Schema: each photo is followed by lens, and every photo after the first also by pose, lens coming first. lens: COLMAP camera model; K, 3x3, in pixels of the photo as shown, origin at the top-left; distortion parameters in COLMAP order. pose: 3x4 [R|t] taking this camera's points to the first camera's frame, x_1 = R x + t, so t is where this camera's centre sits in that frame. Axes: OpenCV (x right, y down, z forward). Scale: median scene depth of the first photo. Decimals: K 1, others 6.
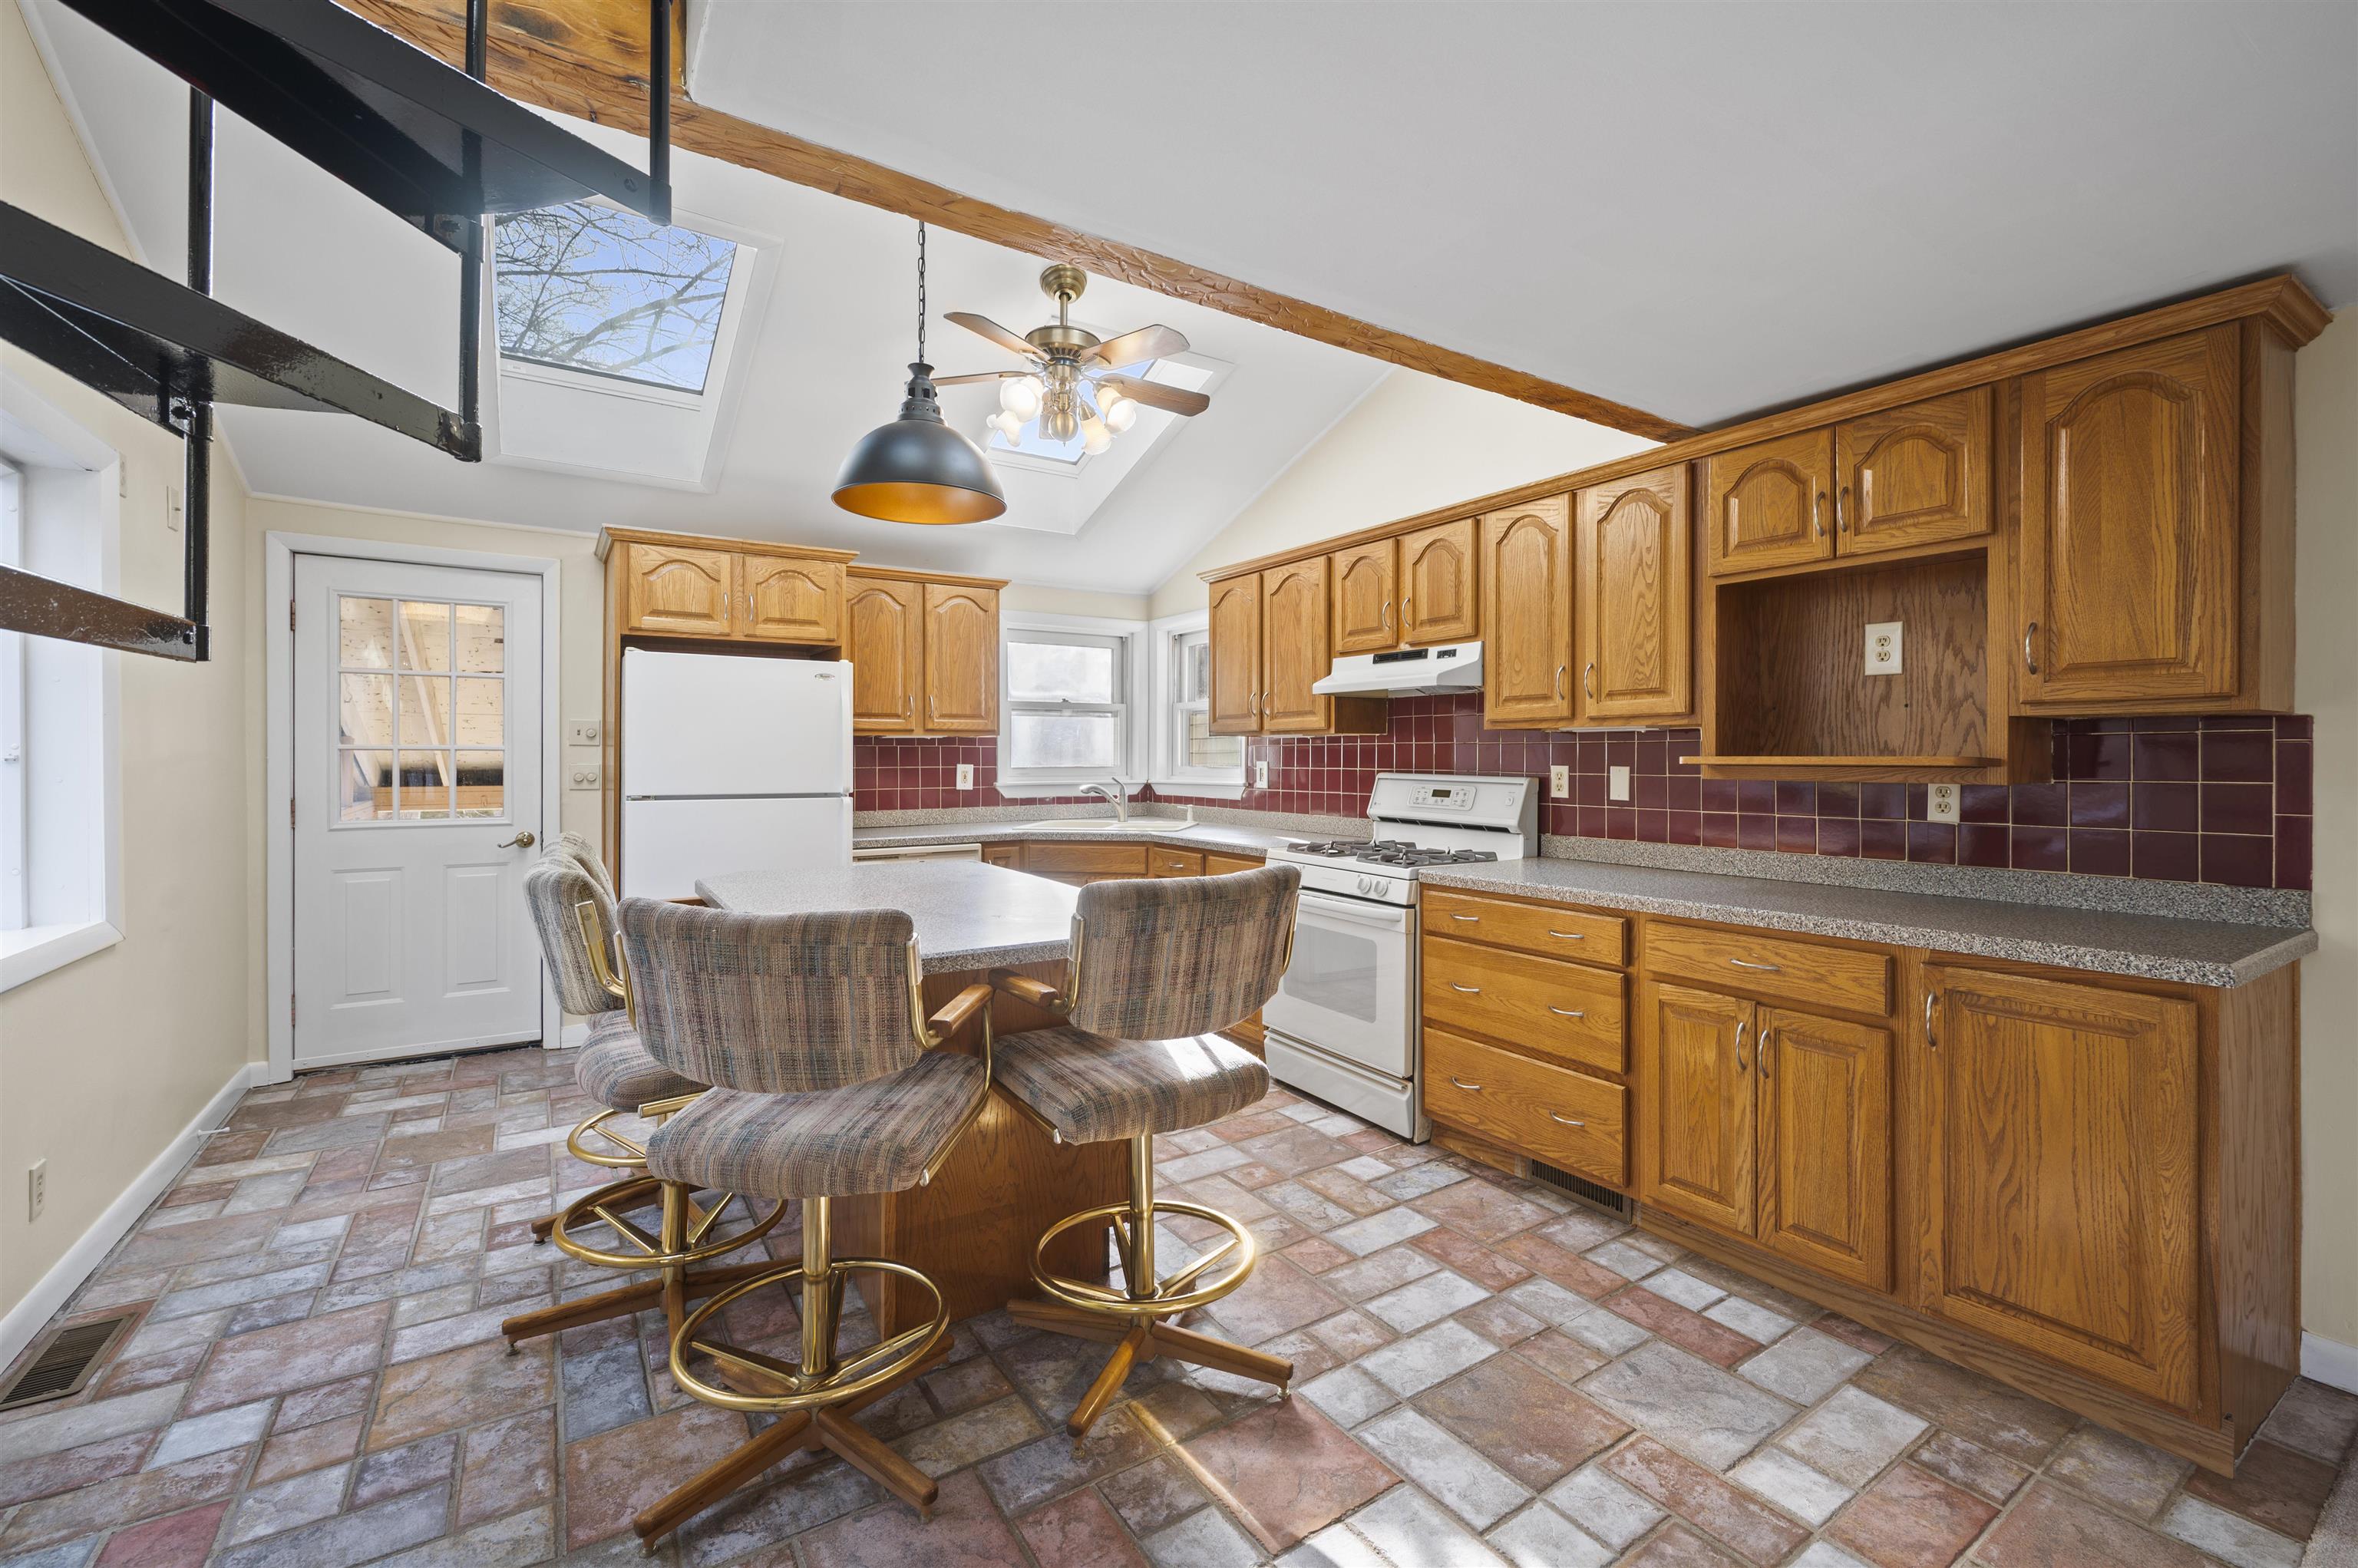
lens RADIAL K [[981.1, 0, 1178.1], [0, 981.1, 765.3], [0, 0, 1]] dist [-0.000545, -0.000361]
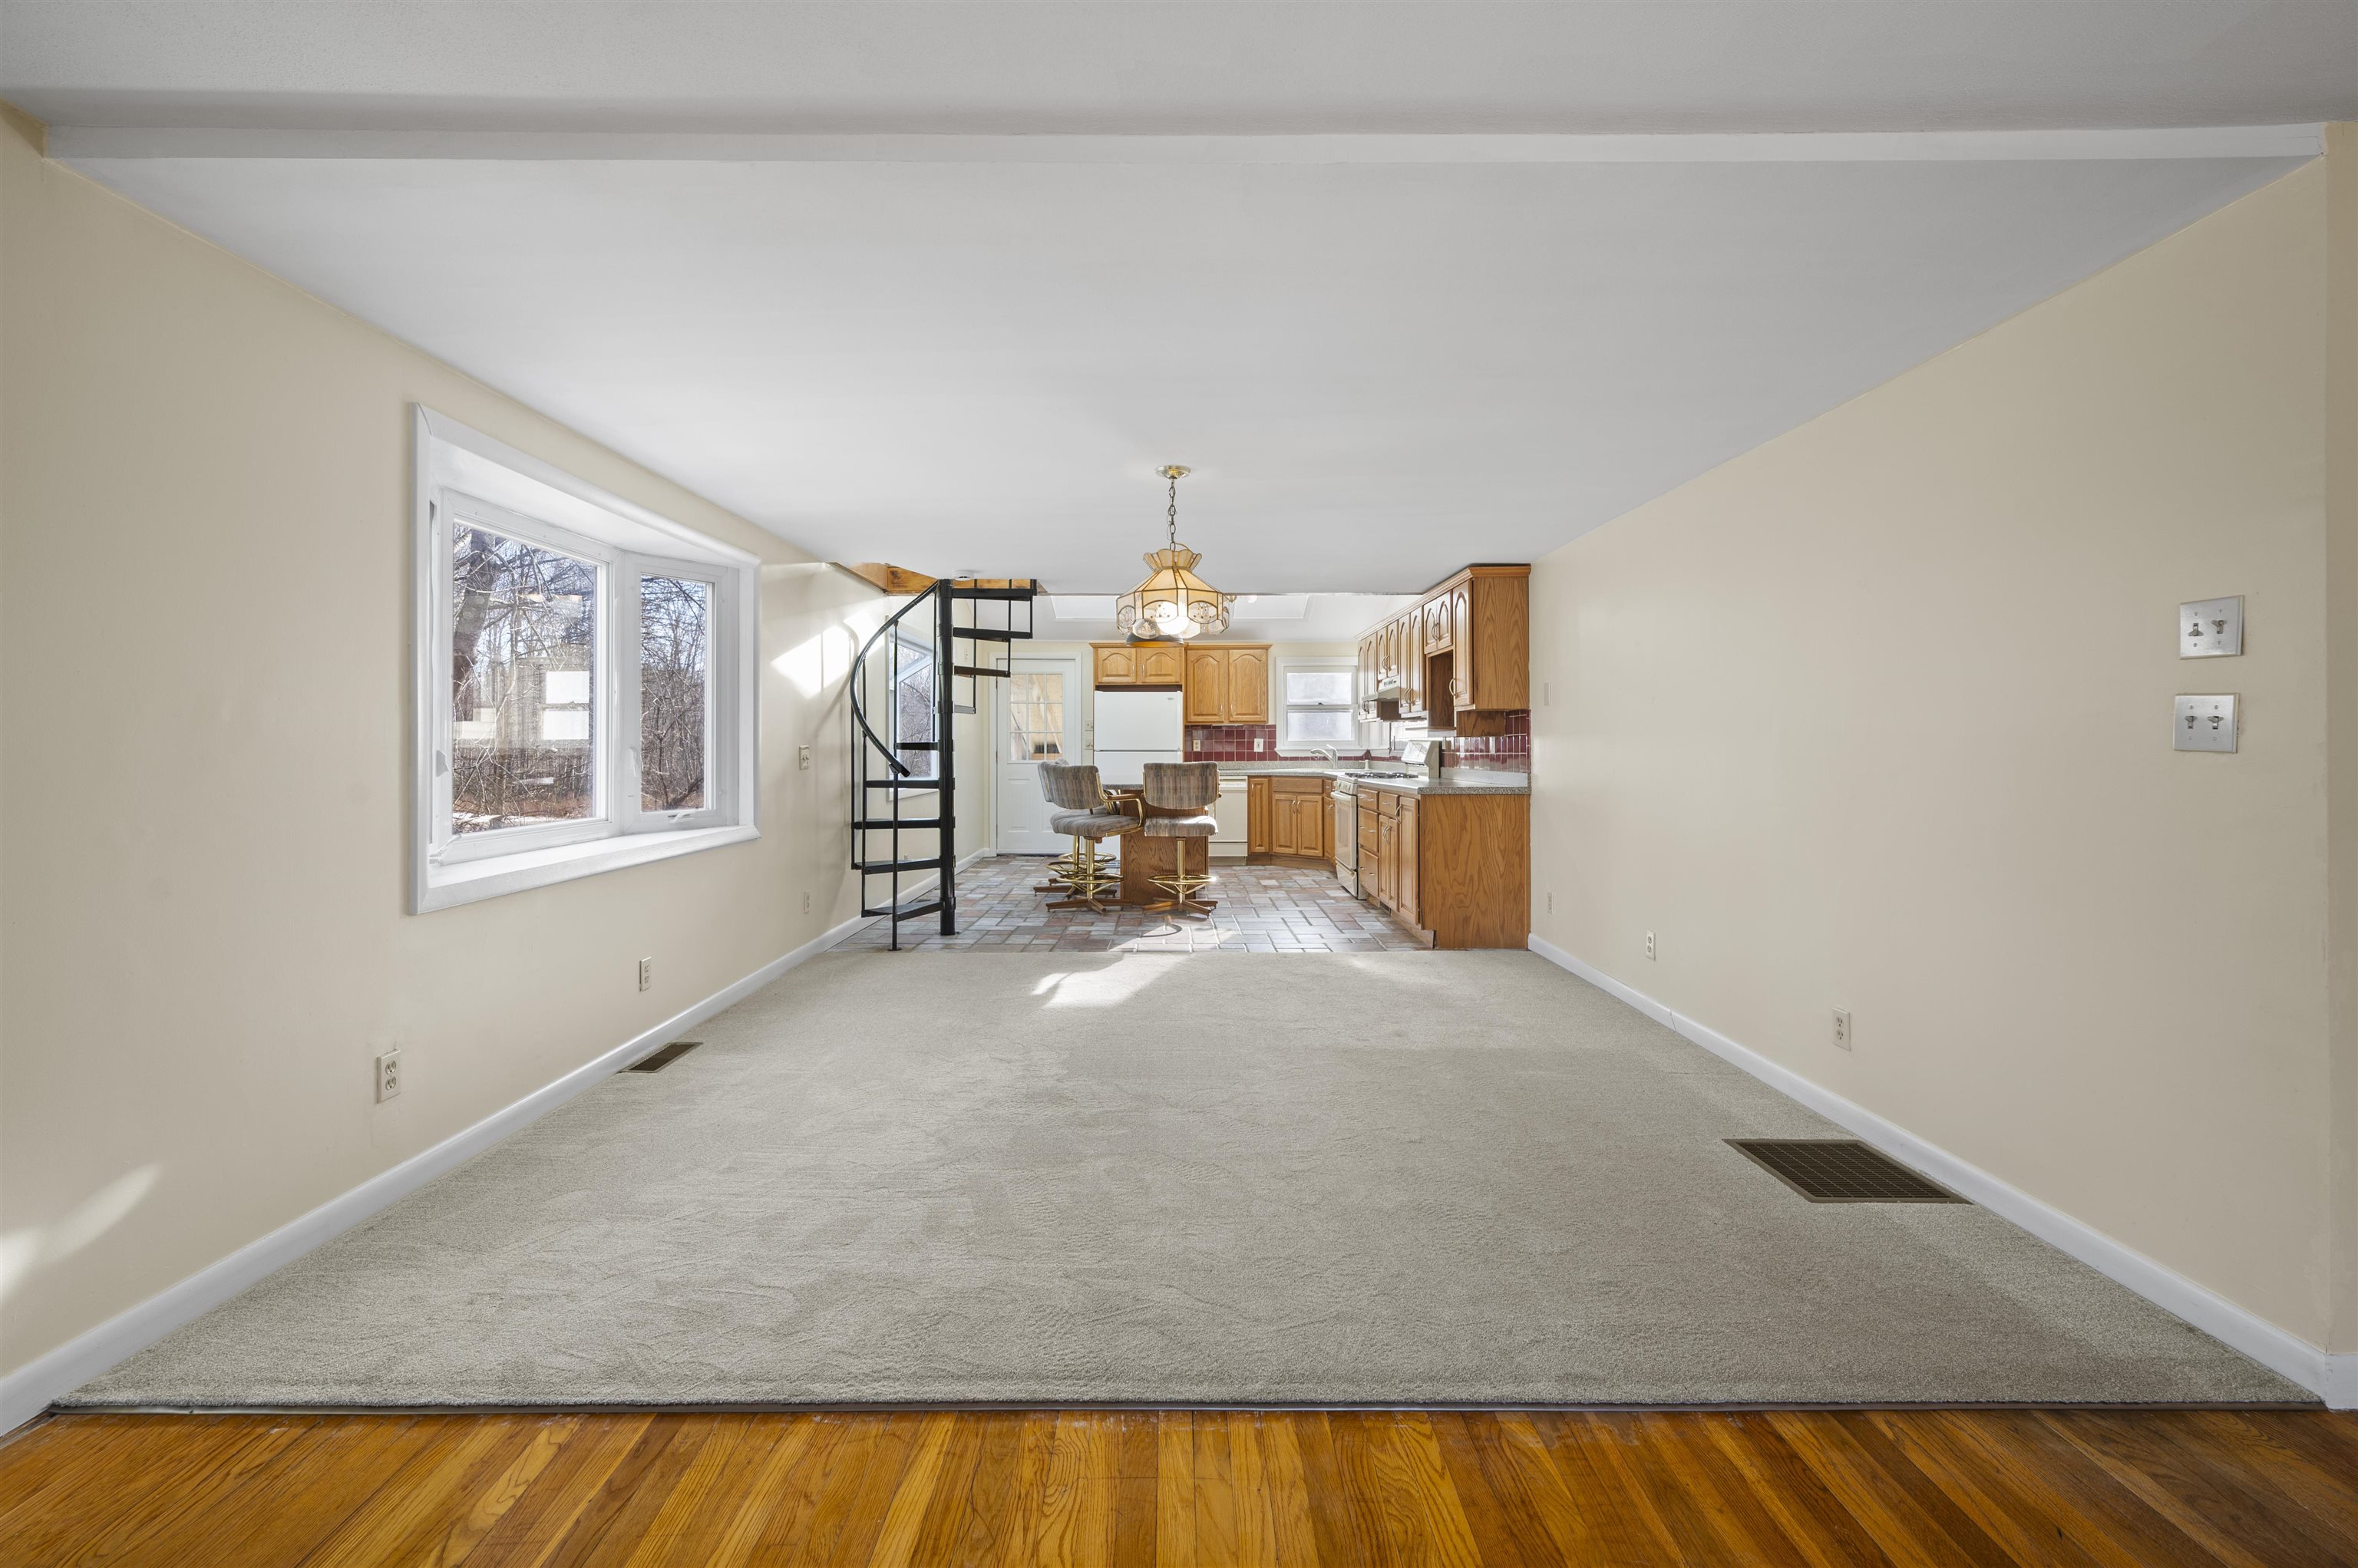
lens RADIAL K [[981.1, 0, 1179.6], [0, 981.1, 762.0], [0, 0, 1]] dist [-0.000545, -0.000361]
pose [[0.841357, 0.005670, -0.540450, 0.970080], [-0.001241, 0.999963, 0.008559, 0.040266], [0.540478, -0.006531, 0.841333, -0.991686]]
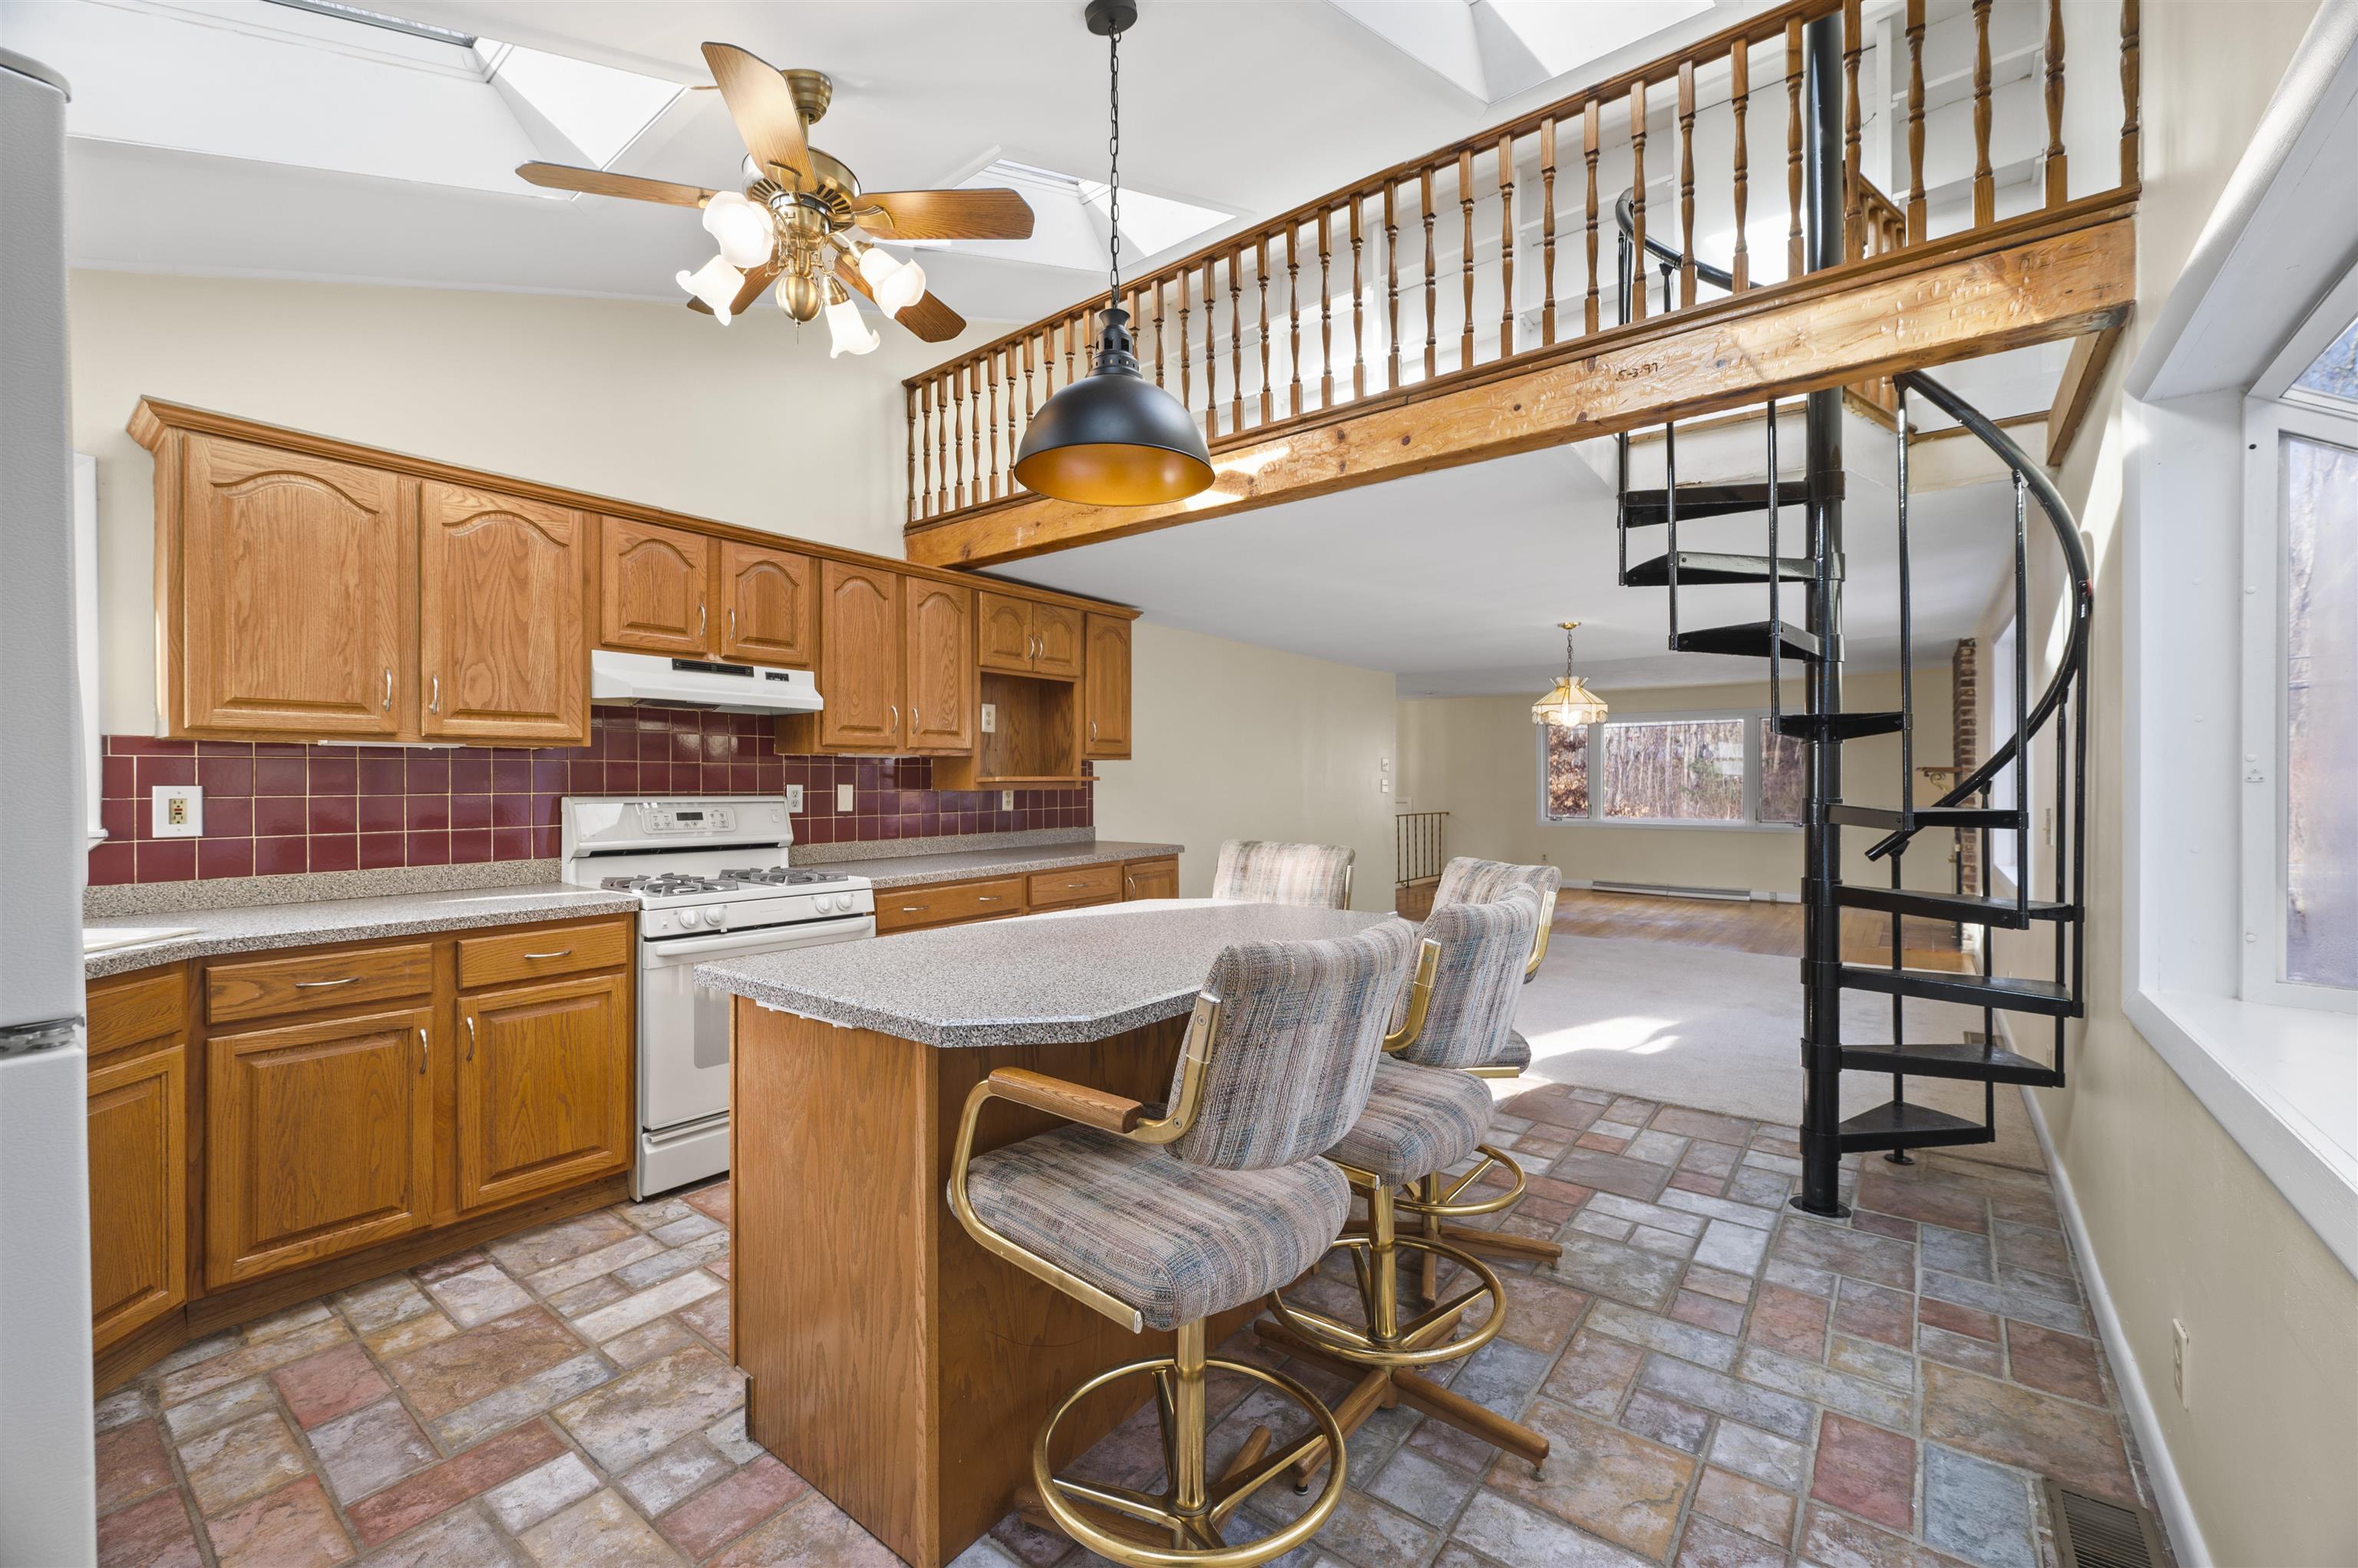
lens RADIAL K [[950.5, 0, 1185.0], [0, 950.5, 781.5], [0, 0, 1]] dist [0.002096, 0.000092]
pose [[-0.330716, -0.003998, 0.943722, -0.752956], [0.008272, 0.999940, 0.007135, -0.007091], [-0.943694, 0.010166, -0.330663, 0.864924]]
